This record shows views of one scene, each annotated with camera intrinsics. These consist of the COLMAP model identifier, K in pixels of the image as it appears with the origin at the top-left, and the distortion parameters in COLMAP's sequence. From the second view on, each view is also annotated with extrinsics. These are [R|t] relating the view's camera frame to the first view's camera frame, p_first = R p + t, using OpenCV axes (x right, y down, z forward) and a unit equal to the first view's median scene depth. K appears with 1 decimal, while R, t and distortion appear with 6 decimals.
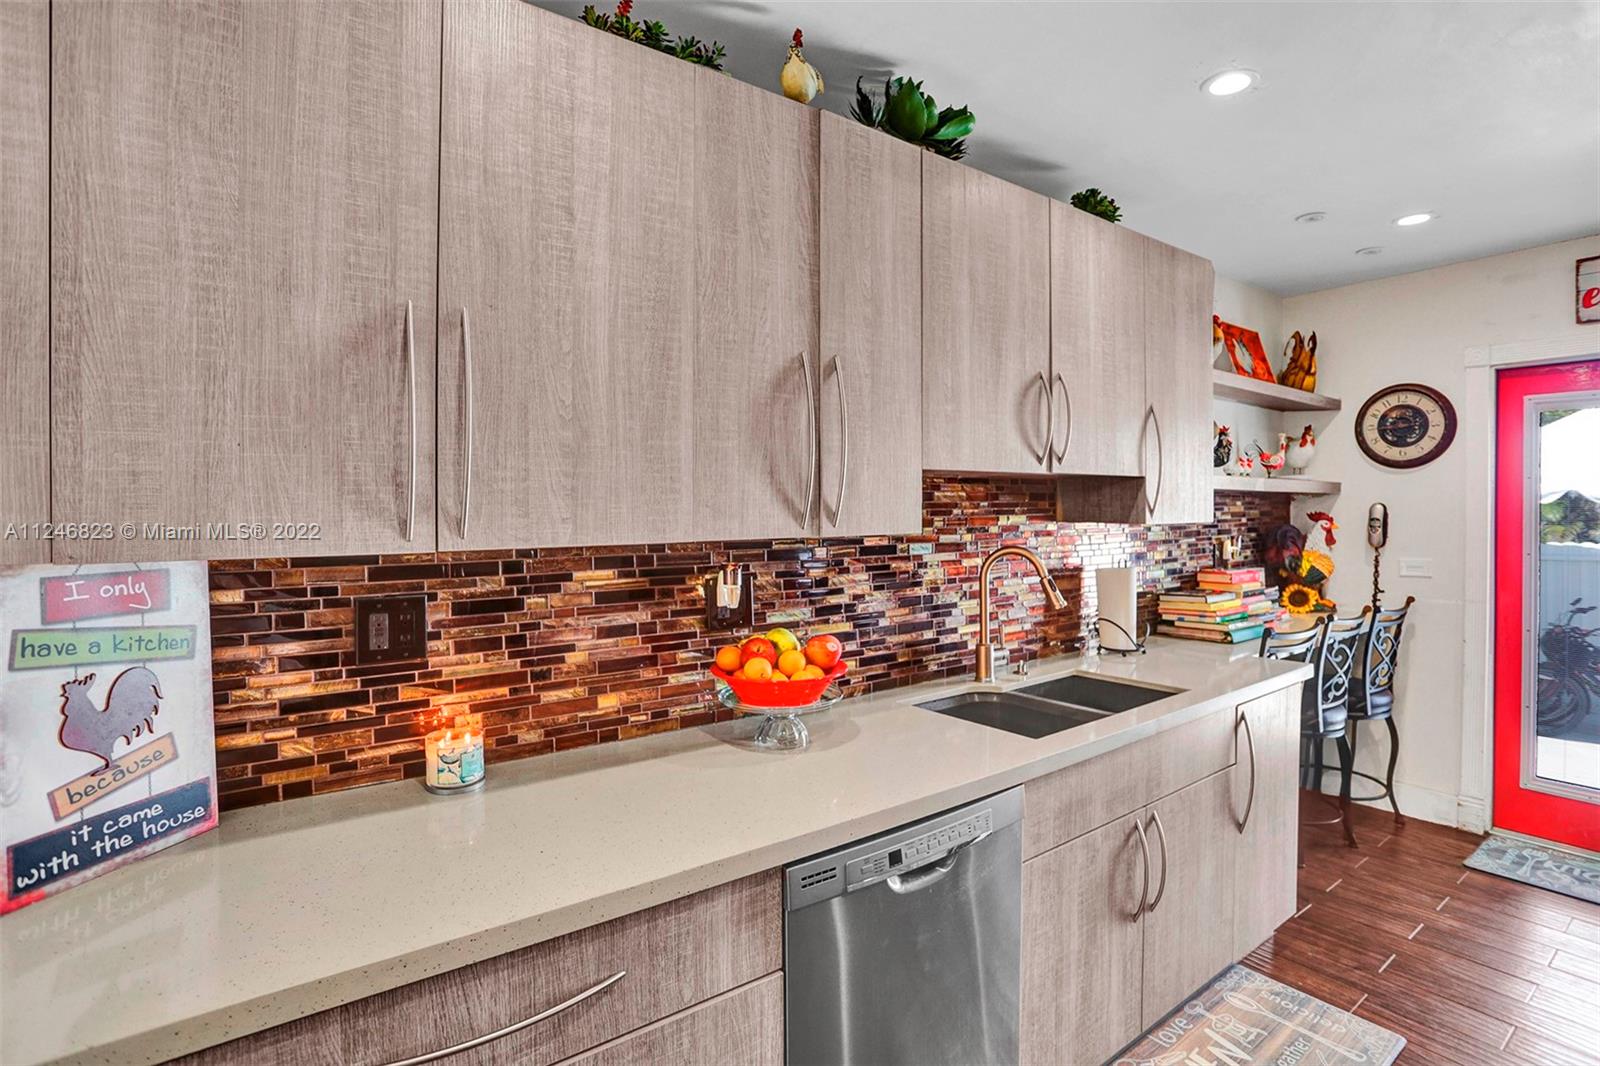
lens RADIAL K [[779.6, 0, 787.1], [0, 779.6, 508.4], [0, 0, 1]] dist [-0.068423, 0.033153]
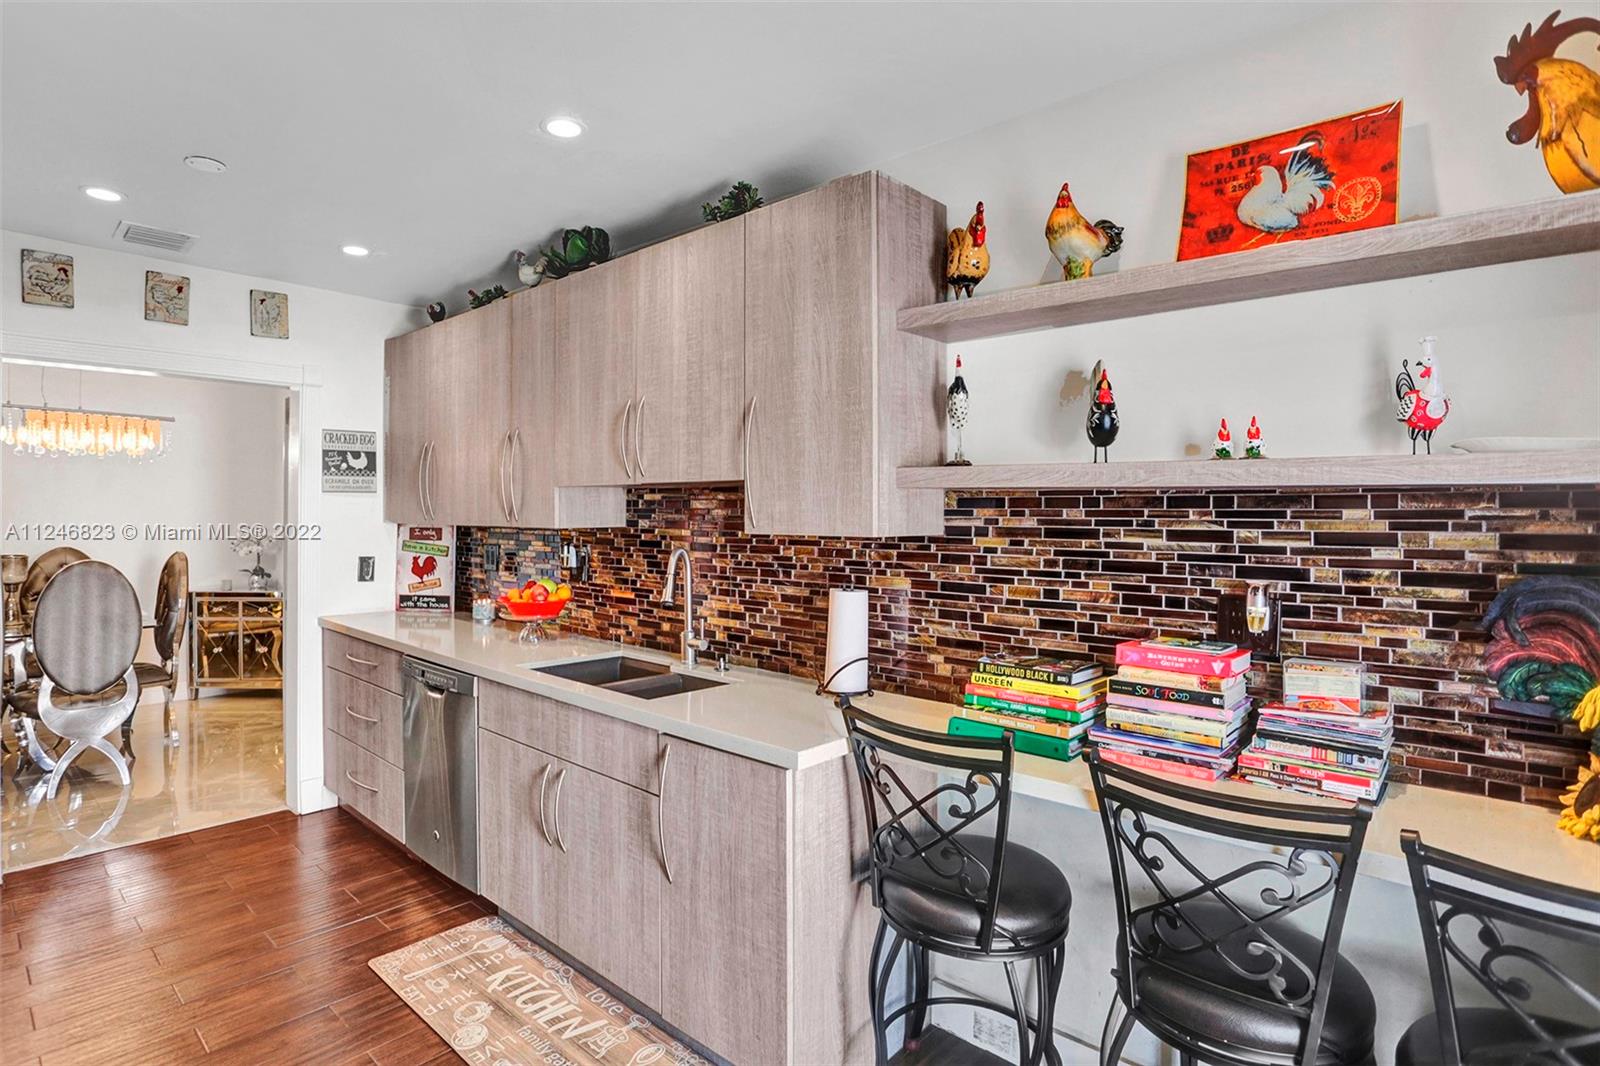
lens RADIAL K [[779.6, 0, 787.1], [0, 779.6, 508.4], [0, 0, 1]] dist [-0.068423, 0.033153]
pose [[0.212000, 0.009643, -0.977222, 1.536962], [0.002784, 0.999941, 0.010471, -0.022770], [0.977266, -0.004940, 0.211961, 0.971757]]
